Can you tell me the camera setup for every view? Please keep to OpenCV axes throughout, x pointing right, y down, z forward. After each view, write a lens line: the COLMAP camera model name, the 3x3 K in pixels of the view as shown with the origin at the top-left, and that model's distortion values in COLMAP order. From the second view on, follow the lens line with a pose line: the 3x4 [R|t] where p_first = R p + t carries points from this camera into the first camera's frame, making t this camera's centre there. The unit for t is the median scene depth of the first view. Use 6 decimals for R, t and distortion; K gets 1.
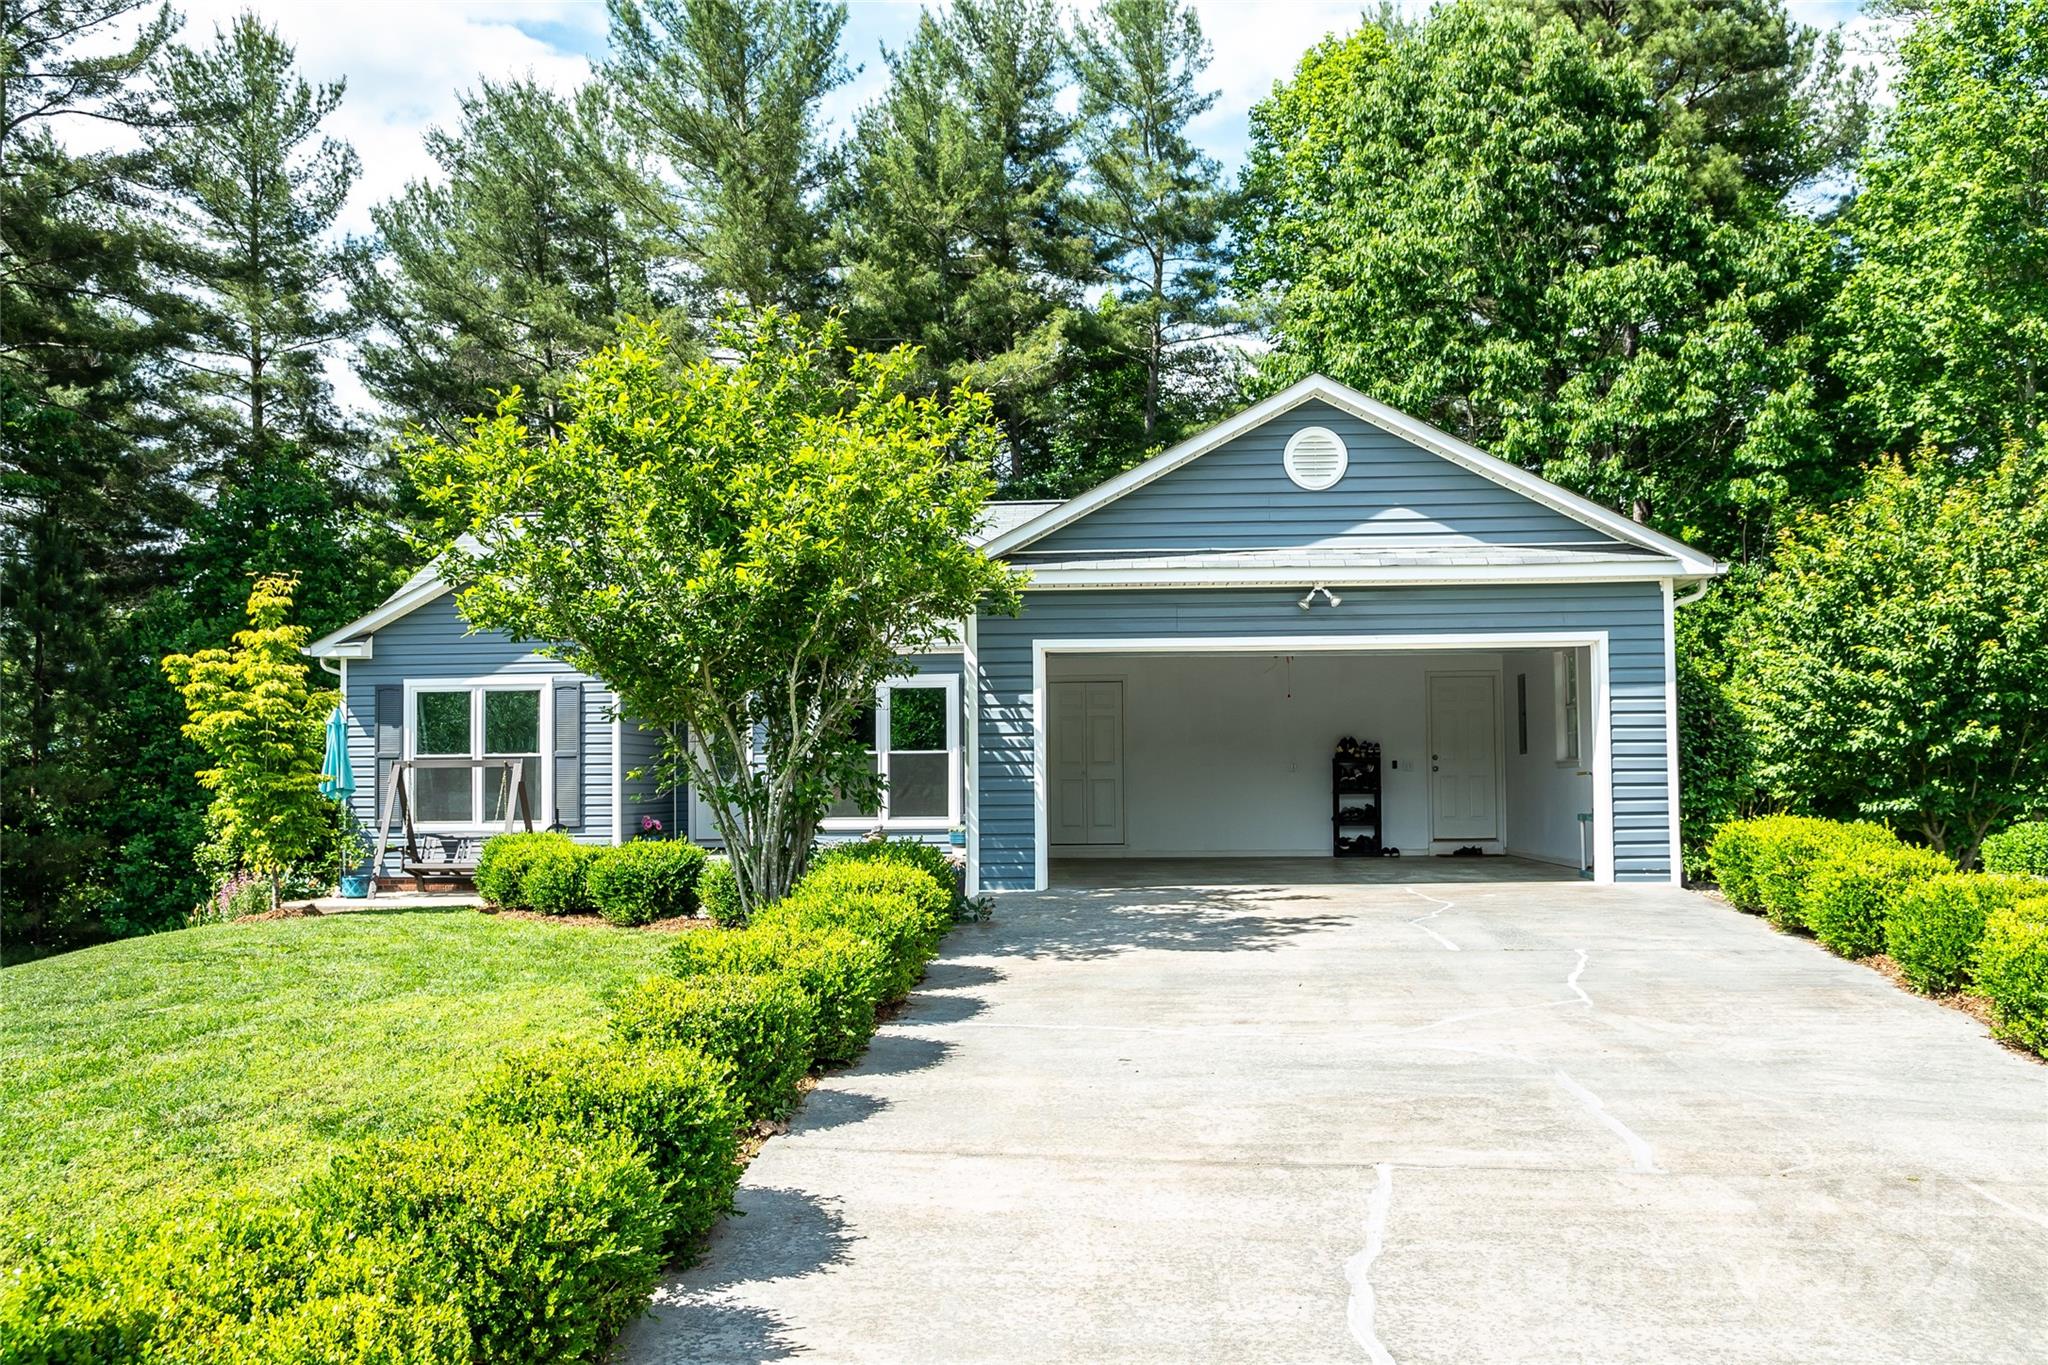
lens RADIAL K [[1736.0, 0, 1024.0], [0, 1736.0, 682.5], [0, 0, 1]] dist [-0.096032, 0.182334]
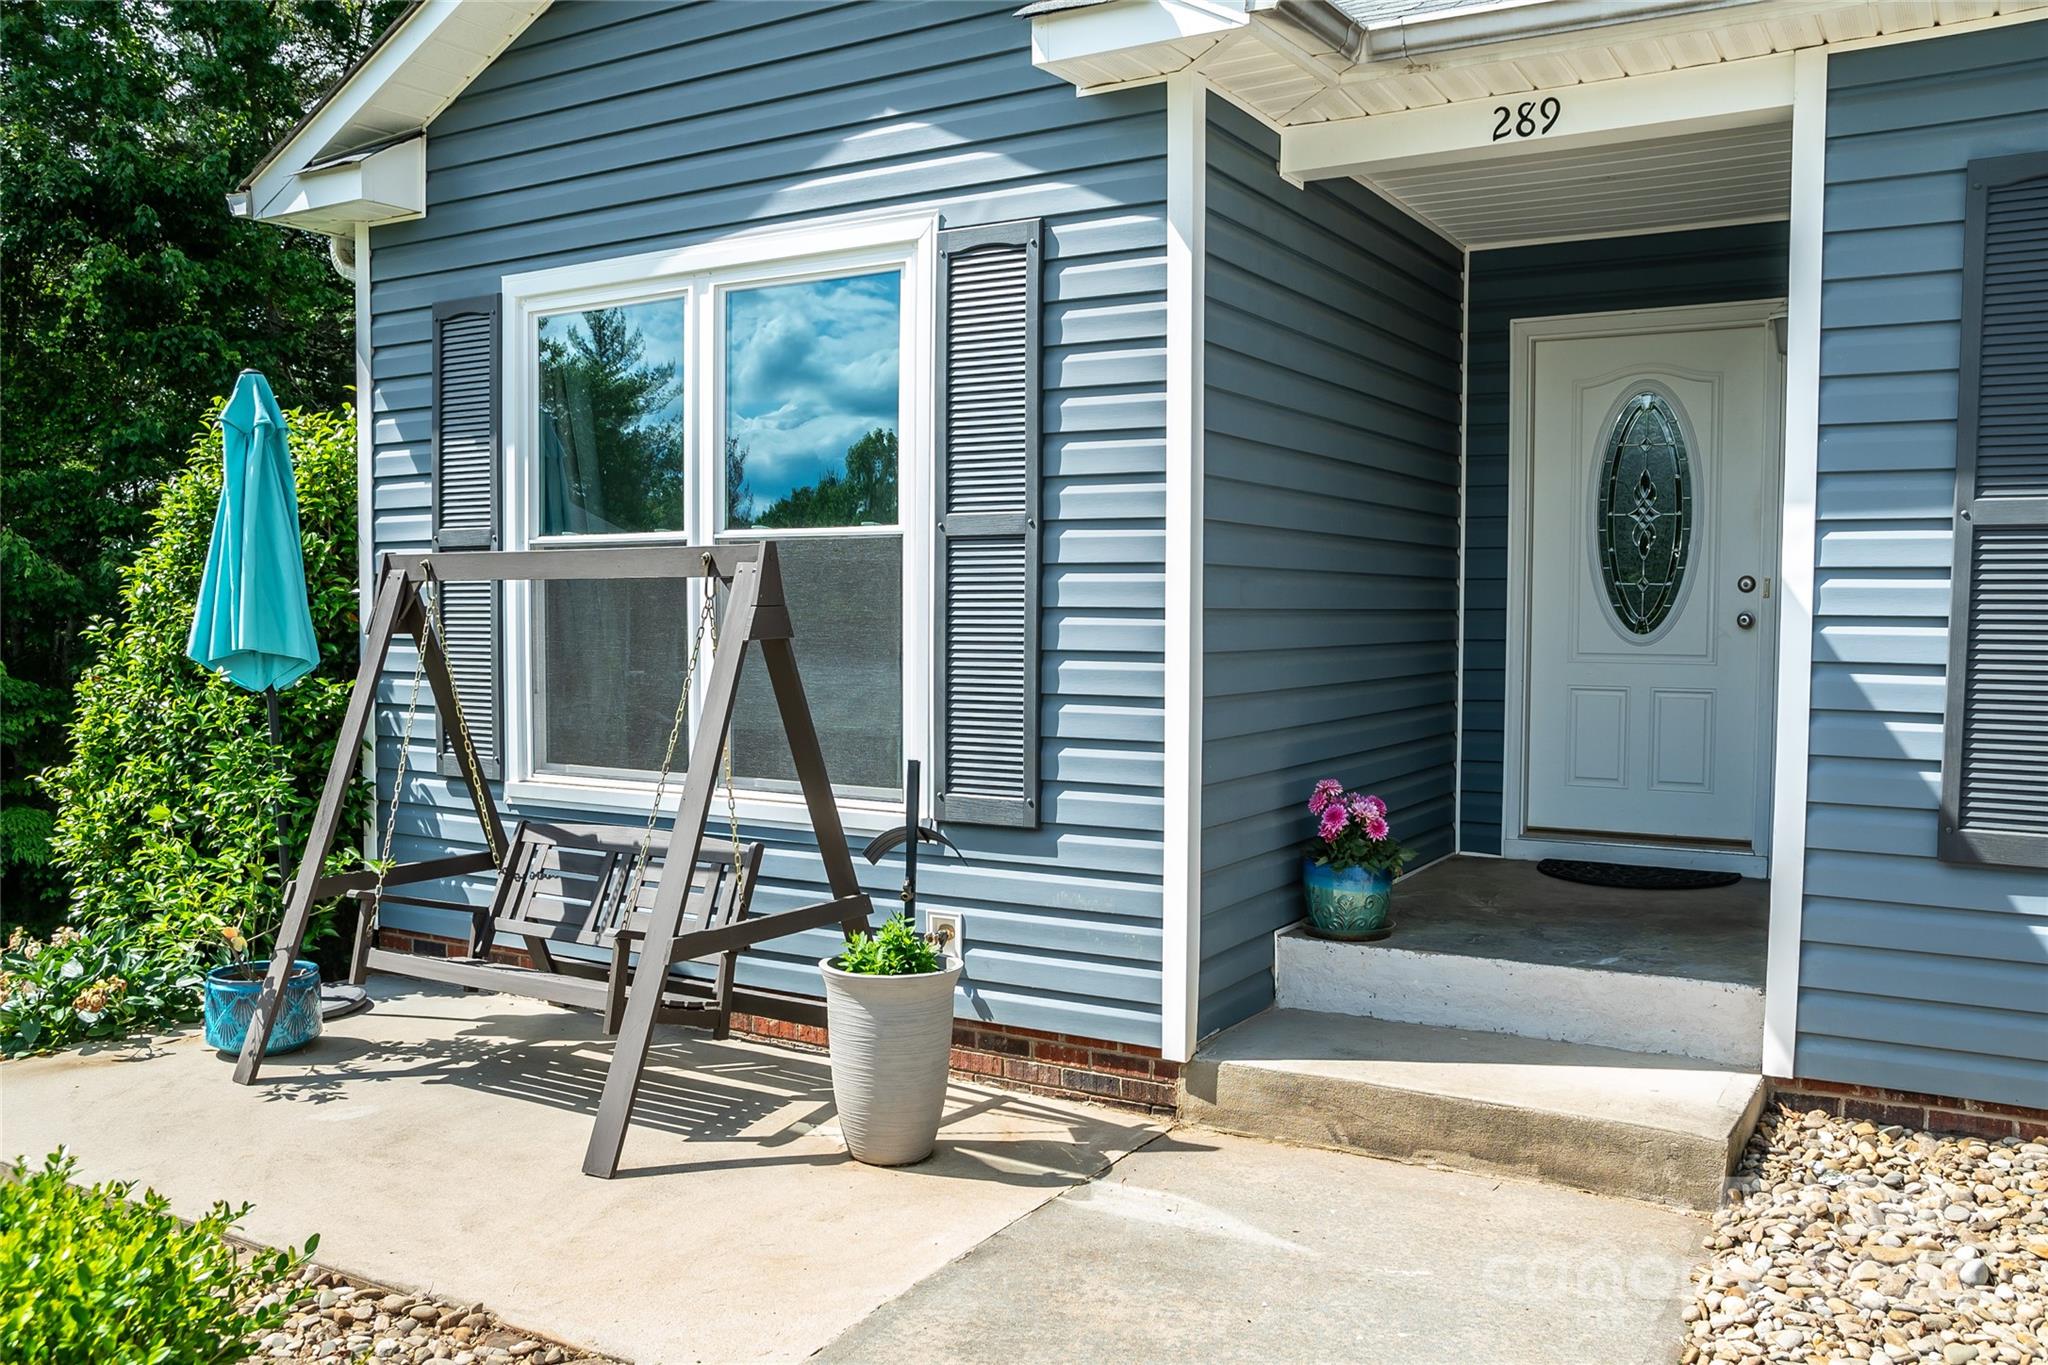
lens RADIAL K [[1668.1, 0, 1024.0], [0, 1668.1, 682.5], [0, 0, 1]] dist [-0.054790, 0.001169]
pose [[0.886958, 0.034240, -0.460580, -0.152932], [0.015643, 0.994449, 0.104052, 0.039217], [0.461586, -0.099495, 0.881498, 0.795777]]
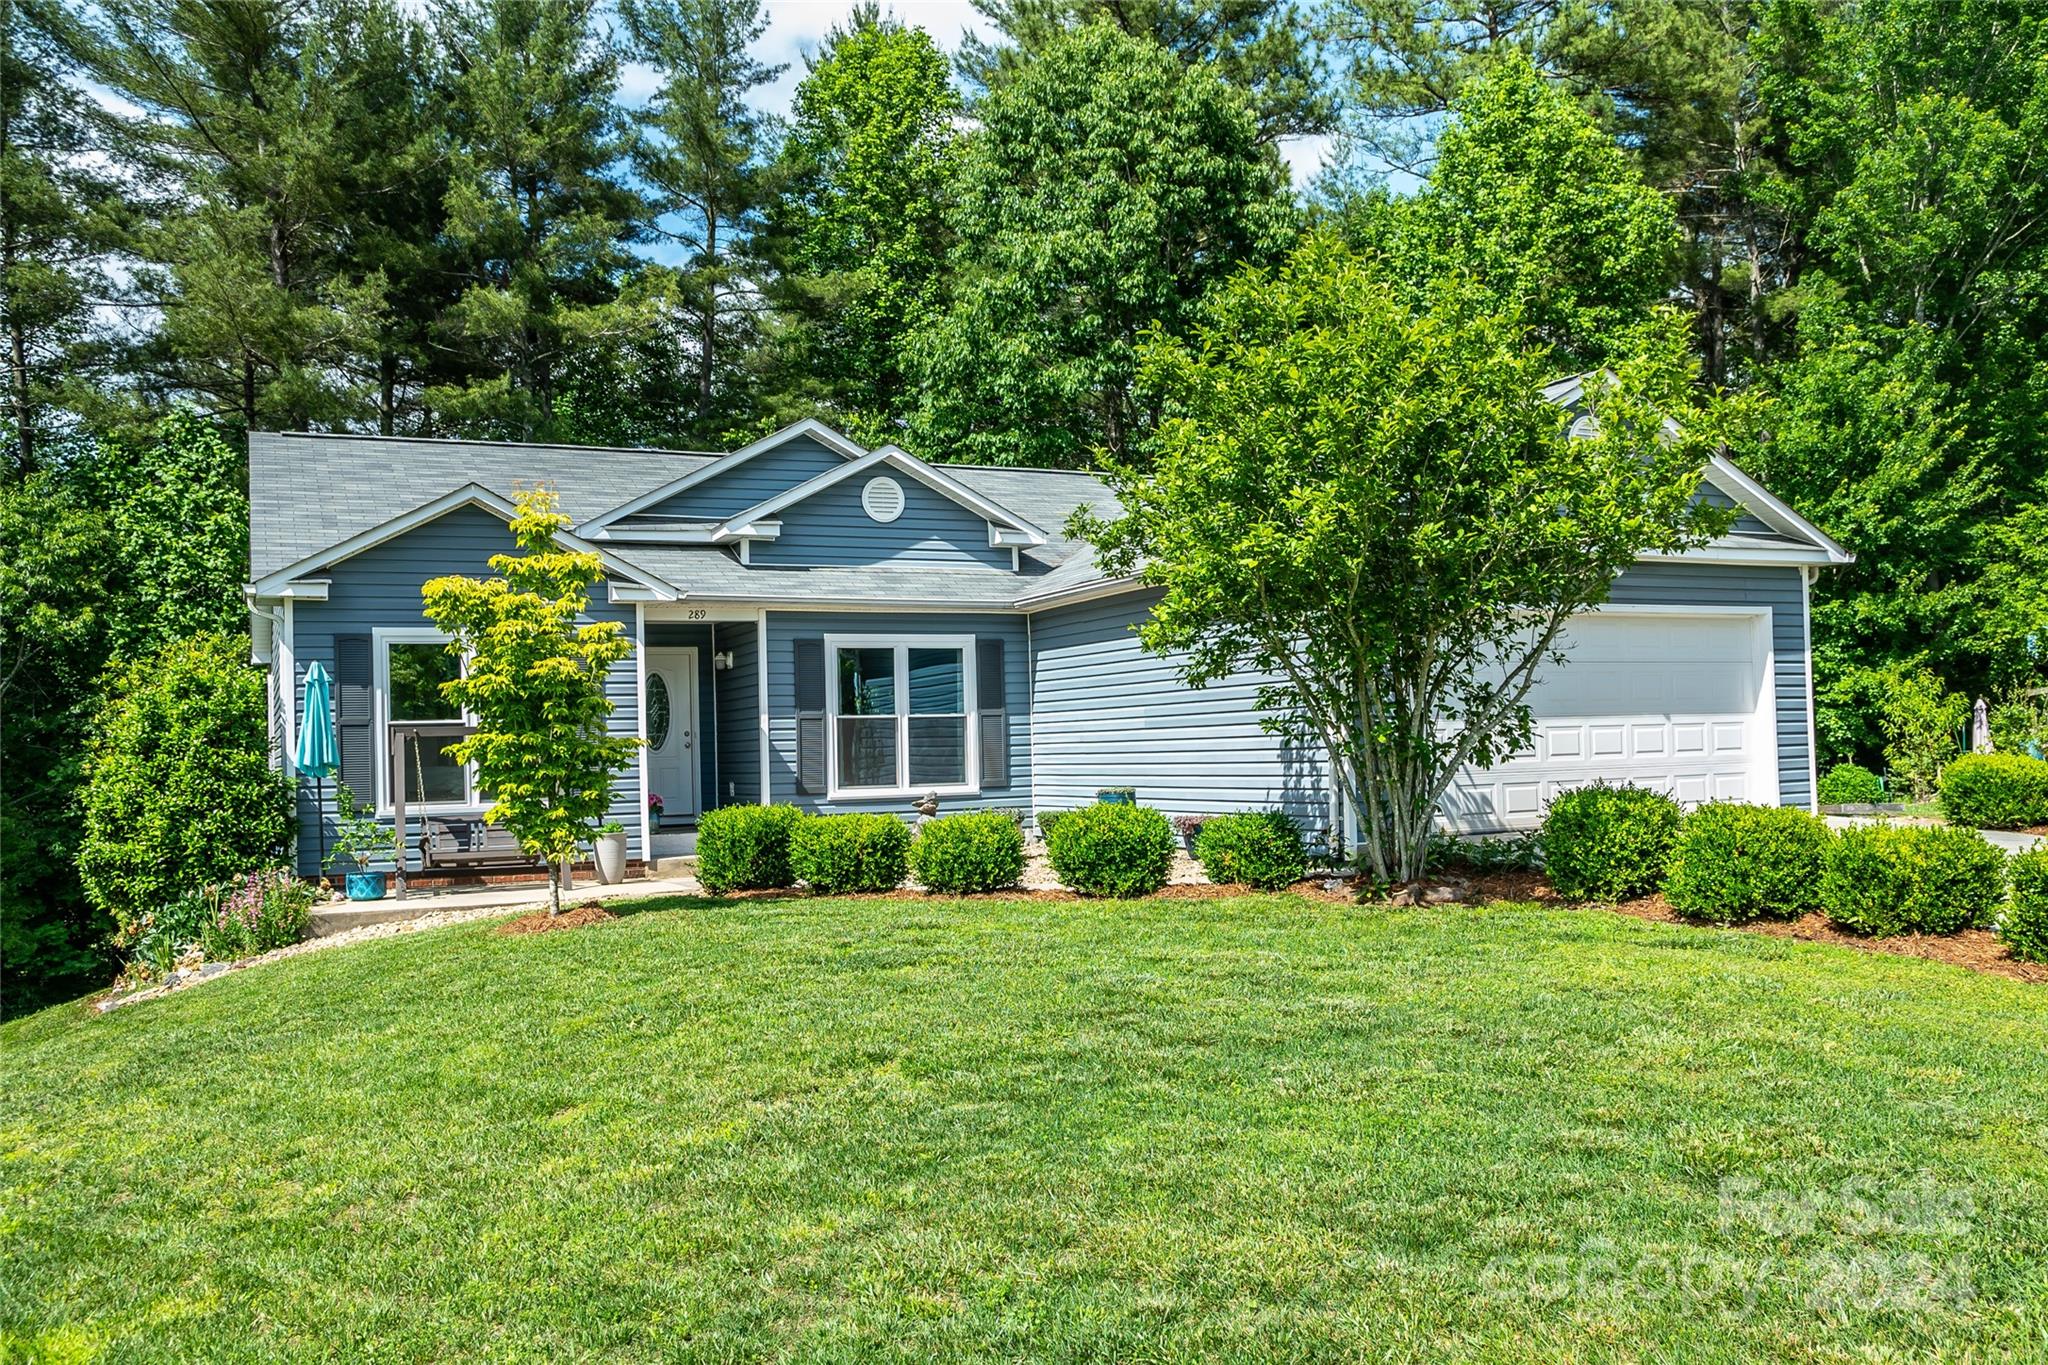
lens RADIAL K [[1668.1, 0, 1024.0], [0, 1668.1, 682.5], [0, 0, 1]] dist [-0.054790, 0.001169]
pose [[0.870238, 0.006325, 0.492591, -0.481814], [-0.011785, 0.999899, 0.007982, 0.014302], [-0.492490, -0.012751, 0.870225, 0.178107]]
